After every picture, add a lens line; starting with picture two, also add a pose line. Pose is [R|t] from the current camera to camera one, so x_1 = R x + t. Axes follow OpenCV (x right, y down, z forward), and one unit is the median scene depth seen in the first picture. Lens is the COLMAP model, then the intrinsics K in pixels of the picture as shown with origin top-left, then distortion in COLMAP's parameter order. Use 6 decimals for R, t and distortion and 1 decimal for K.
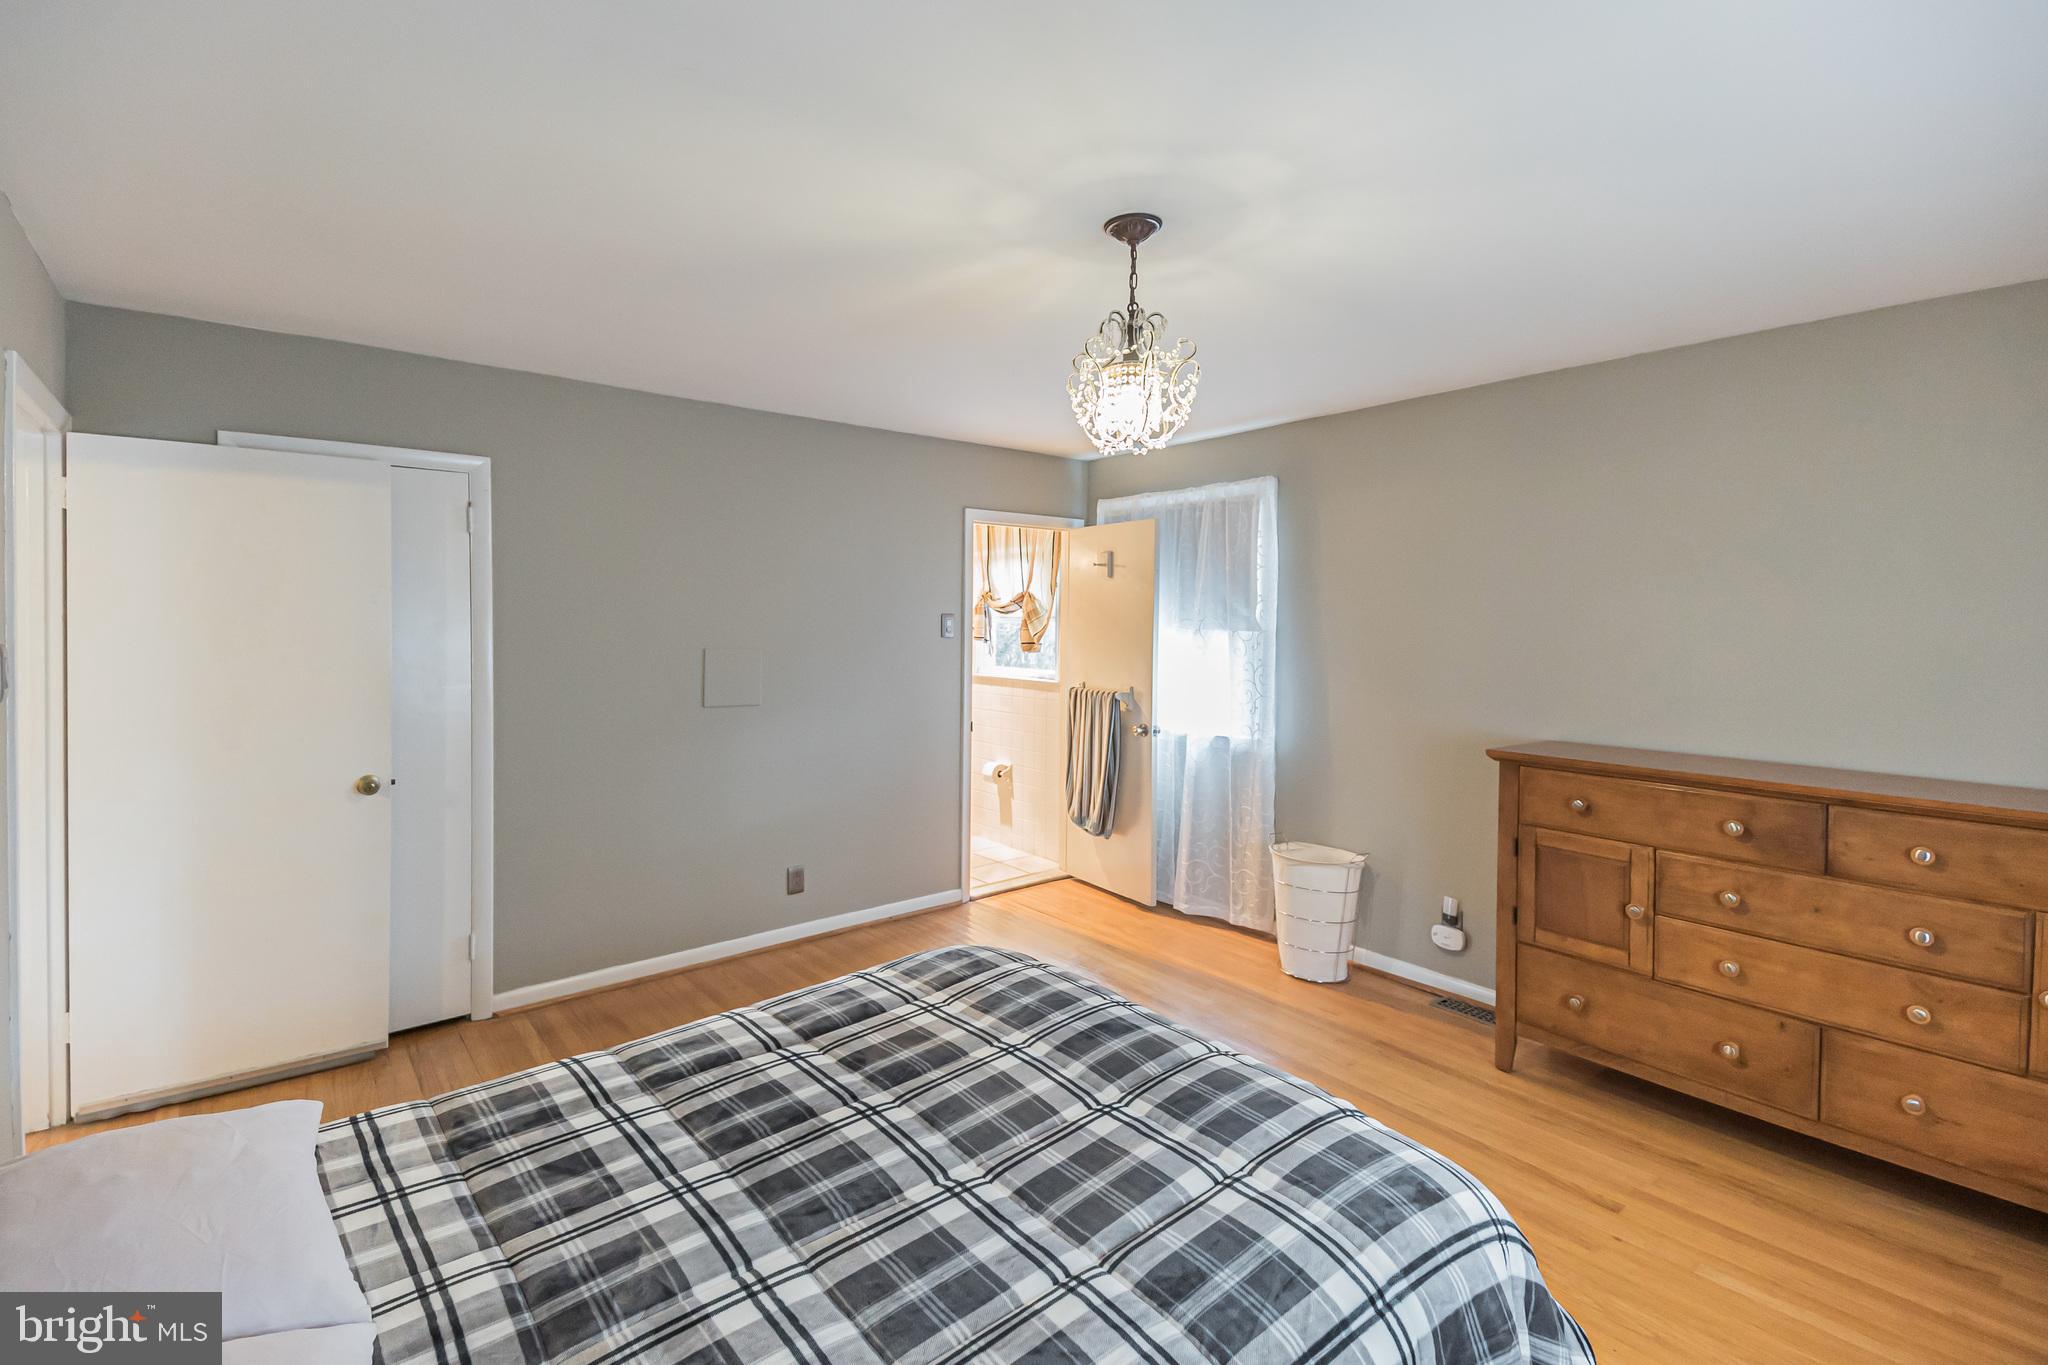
lens RADIAL K [[899.9, 0, 1019.7], [0, 899.9, 643.9], [0, 0, 1]] dist [-0.000559, -0.000058]
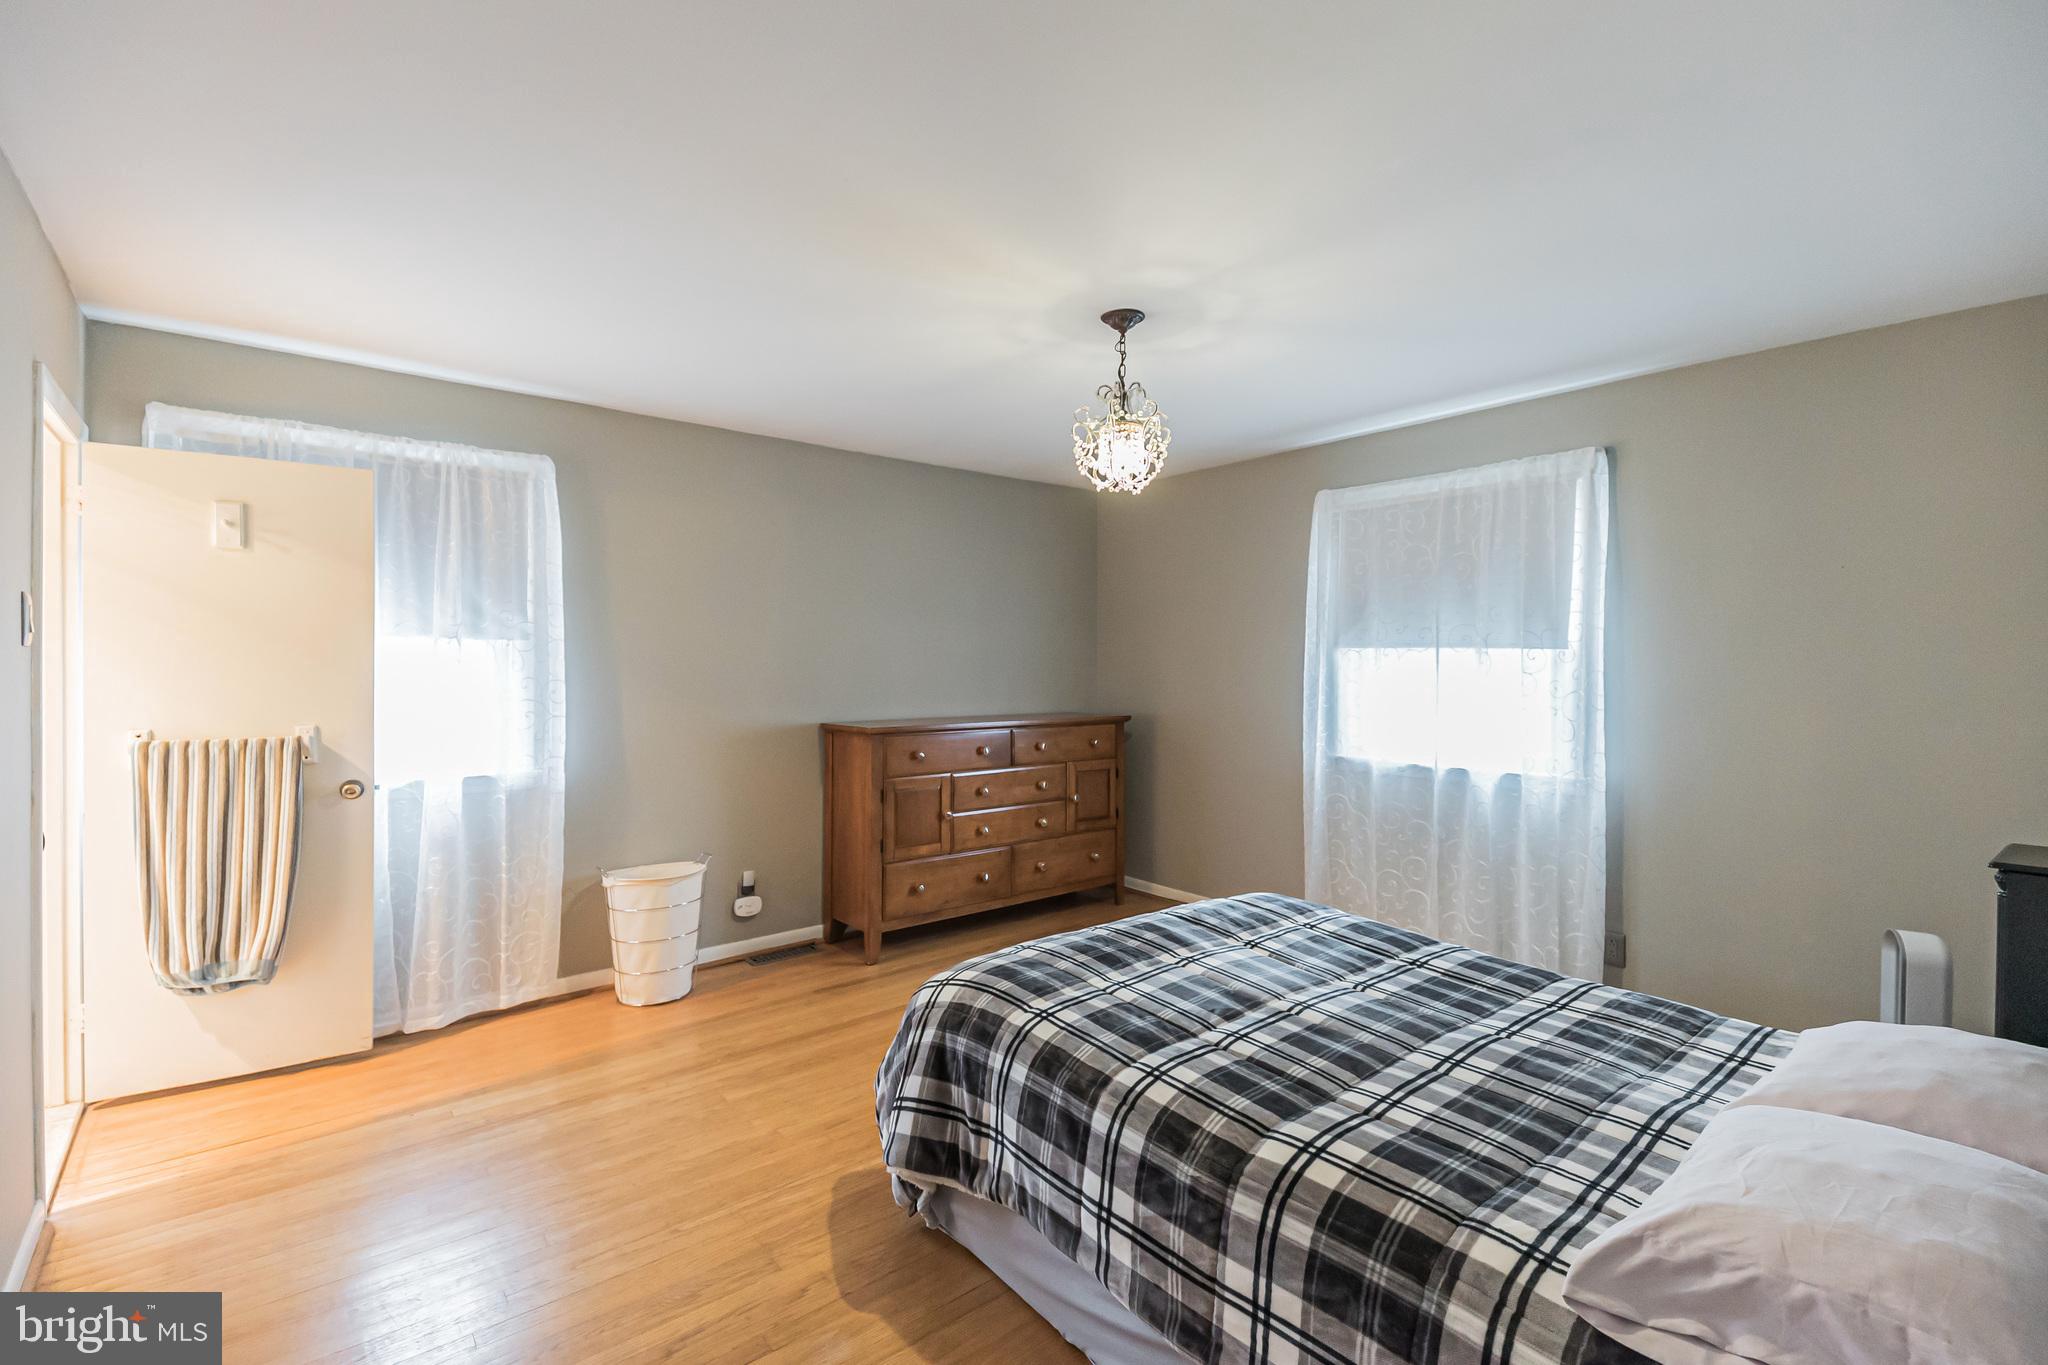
lens RADIAL K [[899.9, 0, 1019.7], [0, 899.9, 643.9], [0, 0, 1]] dist [-0.000559, -0.000058]
pose [[-0.004926, -0.000675, 0.999988, -0.626343], [0.020594, 0.999788, 0.000776, 0.000600], [-0.999776, 0.020597, -0.004911, 0.616840]]
